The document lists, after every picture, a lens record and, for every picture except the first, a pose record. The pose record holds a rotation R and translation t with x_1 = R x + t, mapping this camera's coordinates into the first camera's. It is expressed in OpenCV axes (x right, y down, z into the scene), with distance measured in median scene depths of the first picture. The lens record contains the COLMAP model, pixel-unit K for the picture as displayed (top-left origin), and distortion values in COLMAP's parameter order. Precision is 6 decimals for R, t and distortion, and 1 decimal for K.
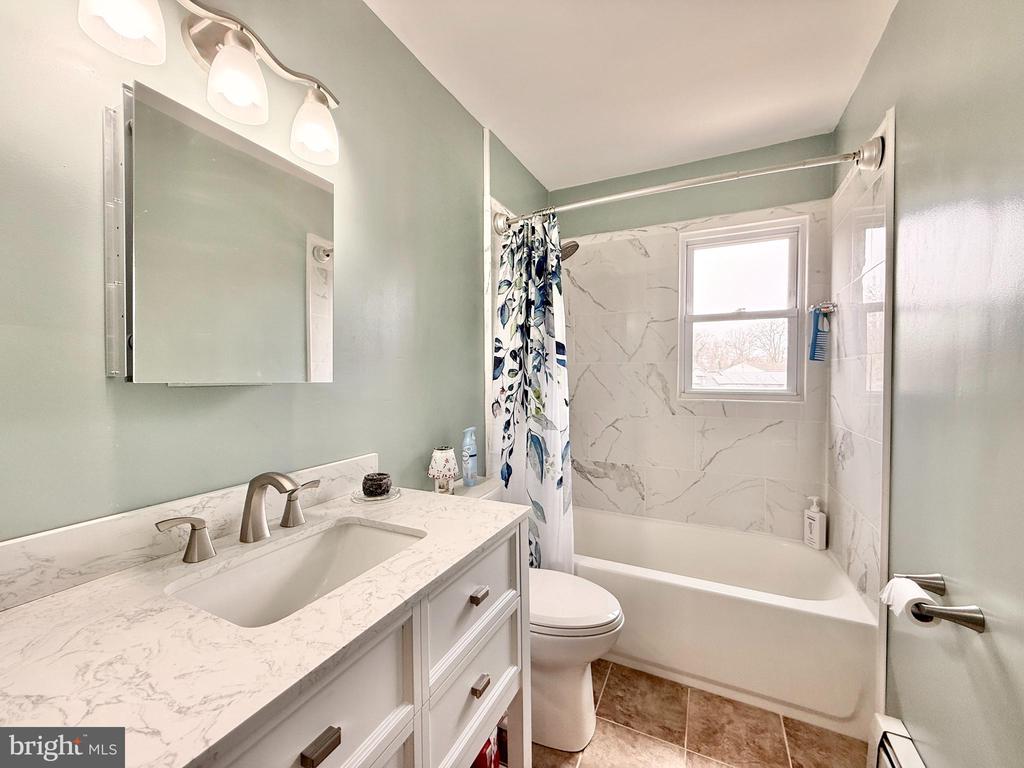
lens RADIAL K [[412.2, 0, 509.1], [0, 412.2, 382.7], [0, 0, 1]] dist [0.003469, -0.000141]
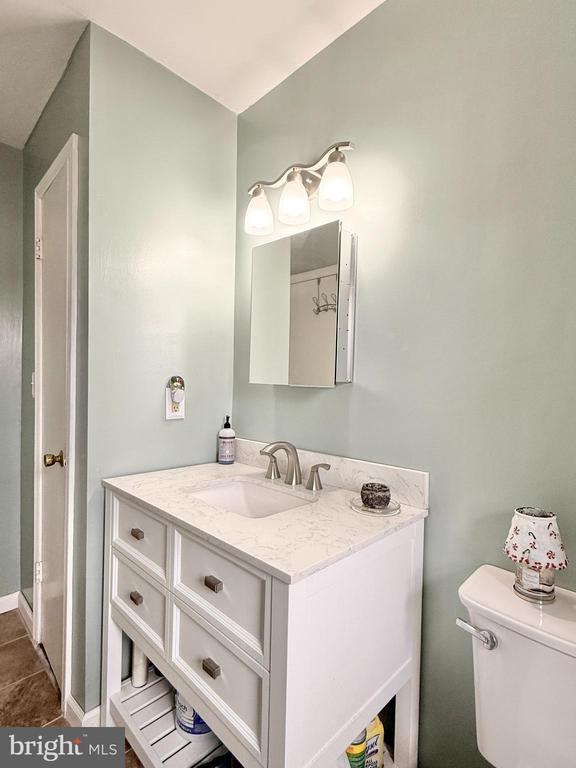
lens RADIAL K [[376.3, 0, 288.0], [0, 376.3, 384.0], [0, 0, 1]] dist [0.001738, 0.000075]
pose [[-0.312848, -0.015322, -0.949680, 0.649636], [-0.044176, 0.999023, -0.001565, -0.000336], [0.948775, 0.041463, -0.313219, 1.216973]]
